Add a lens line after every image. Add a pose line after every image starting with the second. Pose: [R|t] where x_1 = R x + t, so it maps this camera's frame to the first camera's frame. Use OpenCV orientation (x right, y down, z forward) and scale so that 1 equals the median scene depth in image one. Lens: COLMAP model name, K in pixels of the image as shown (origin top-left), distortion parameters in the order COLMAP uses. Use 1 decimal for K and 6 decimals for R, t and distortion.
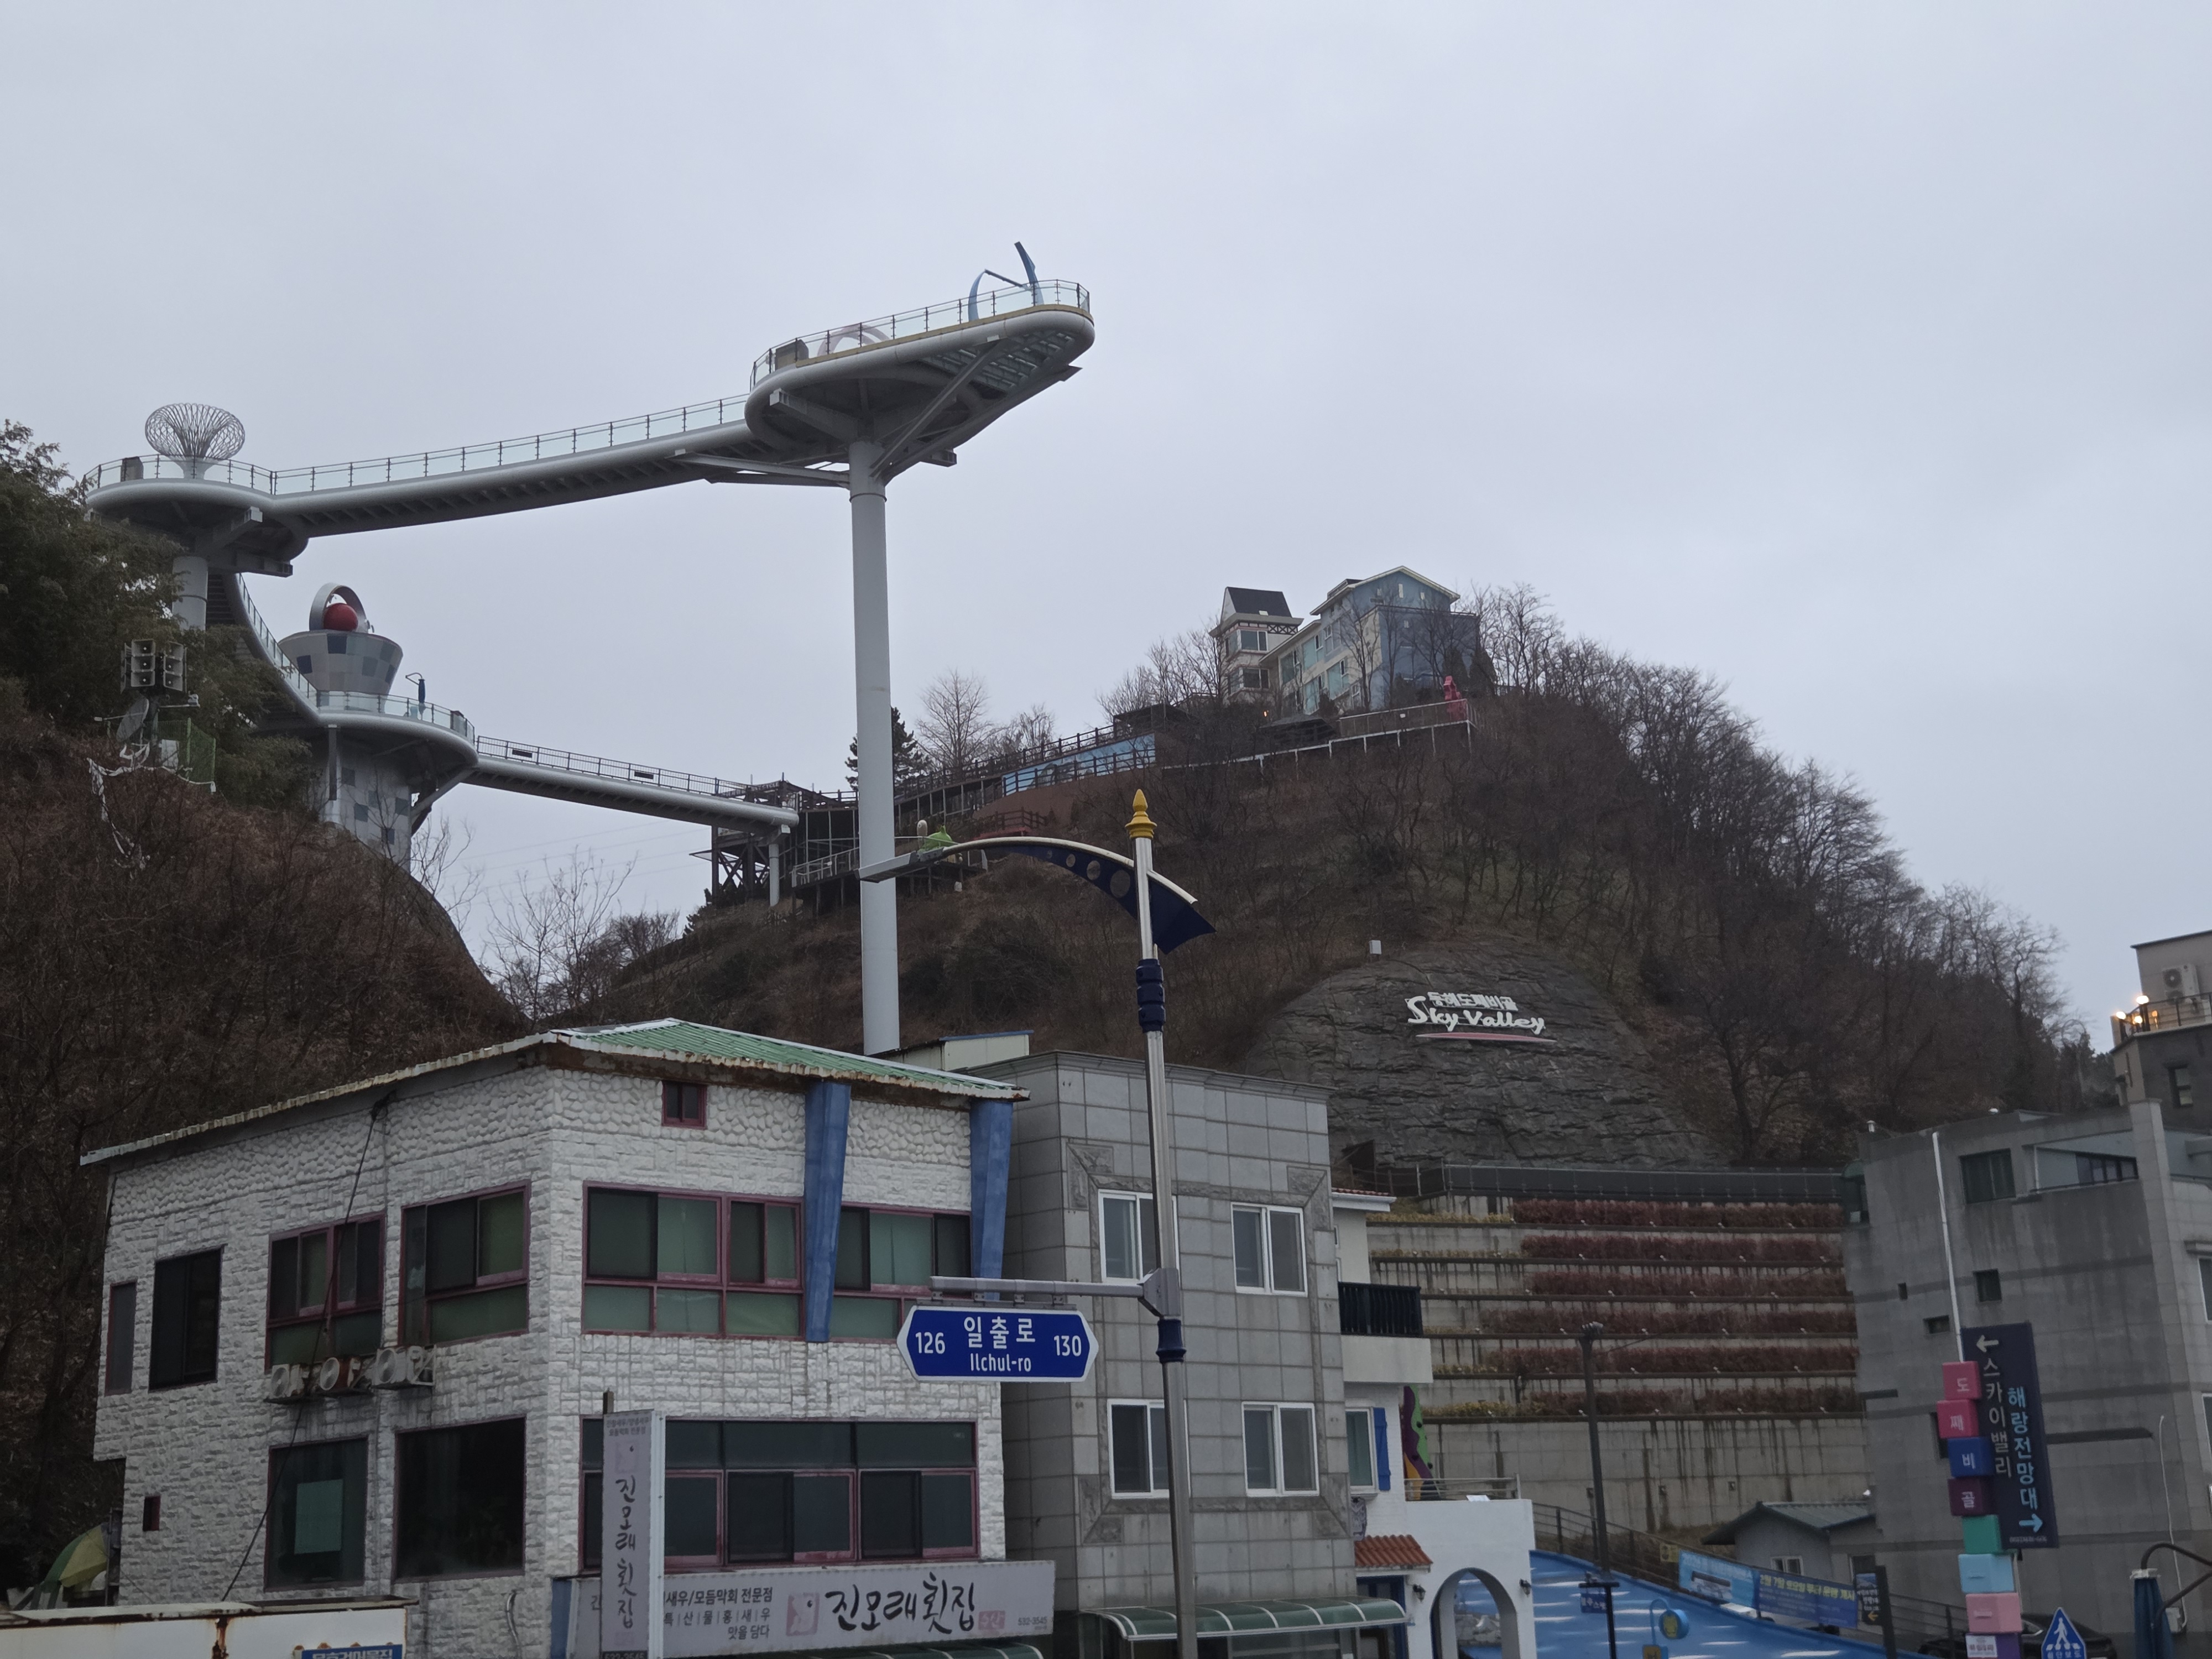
lens RADIAL K [[2936.0, 0, 1106.0], [0, 2936.0, 829.5], [0, 0, 1]] dist [0.018774, 0.020736]
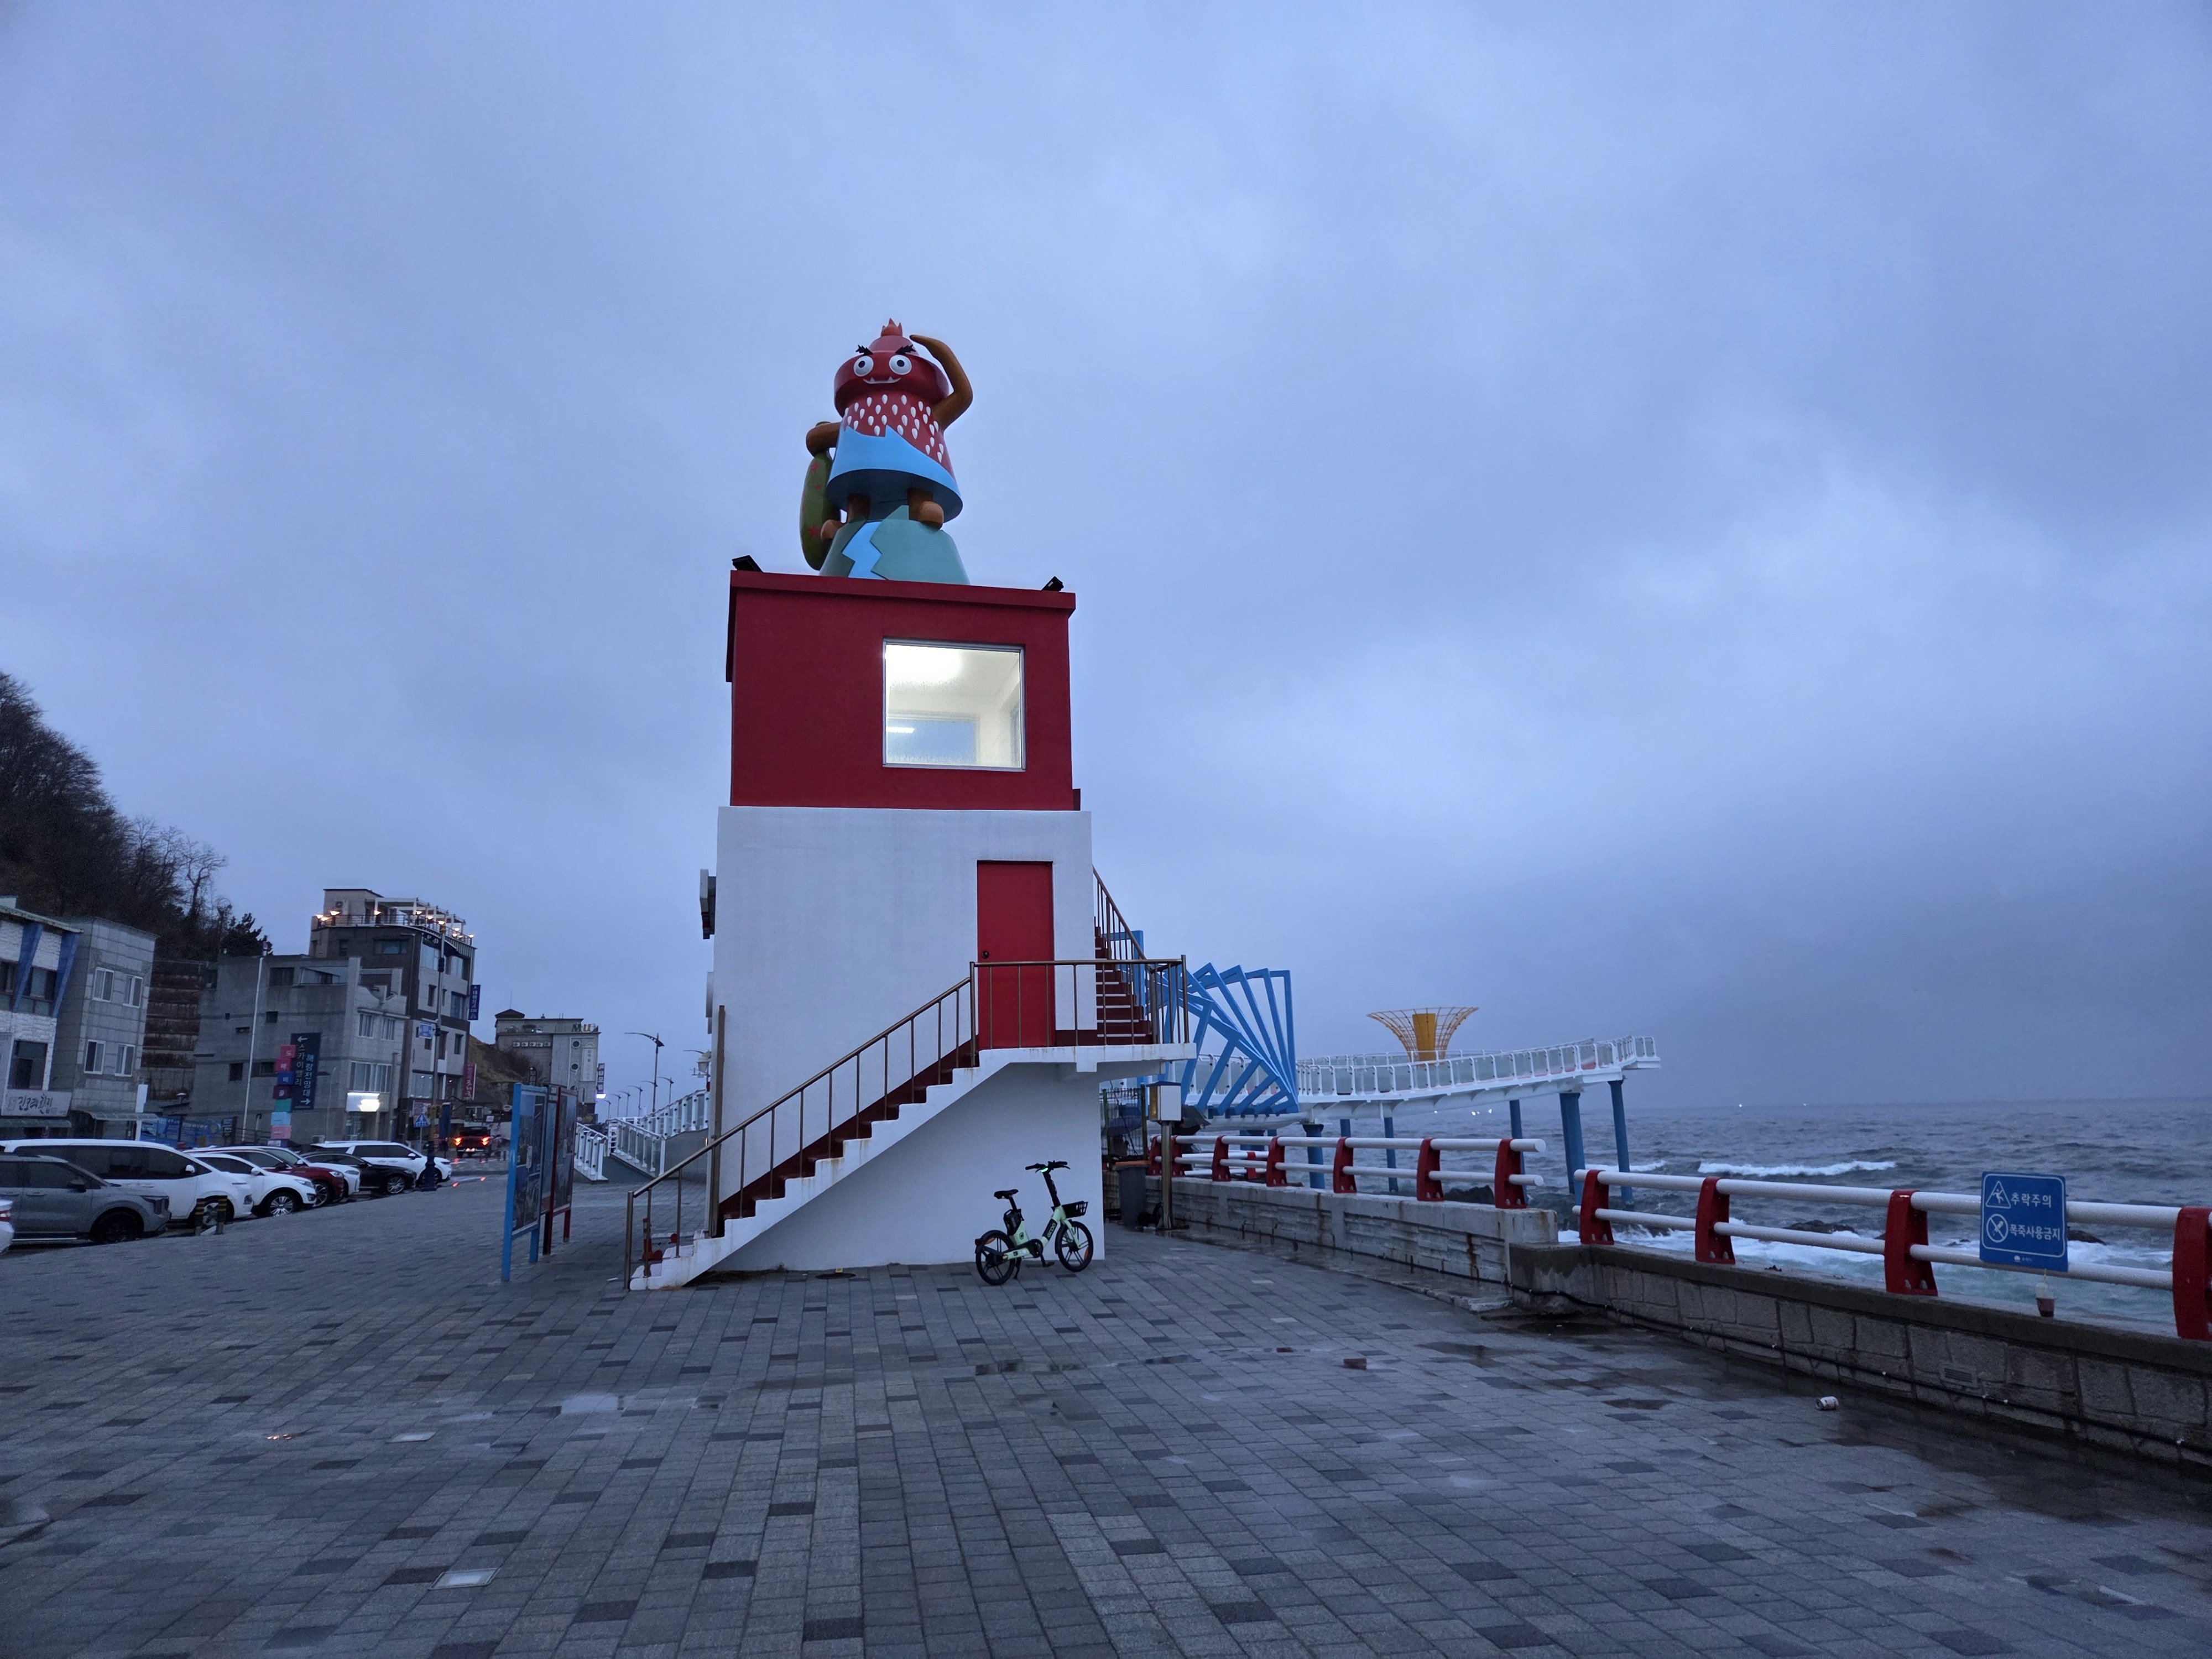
lens RADIAL K [[1441.8, 0, 1071.1], [0, 1441.8, 826.2], [0, 0, 1]] dist [0.064075, -0.046484]
pose [[0.586264, 0.186713, 0.788310, -0.419393], [-0.199379, 0.976402, -0.082986, -0.057064], [-0.785203, -0.108521, 0.609656, -0.424926]]
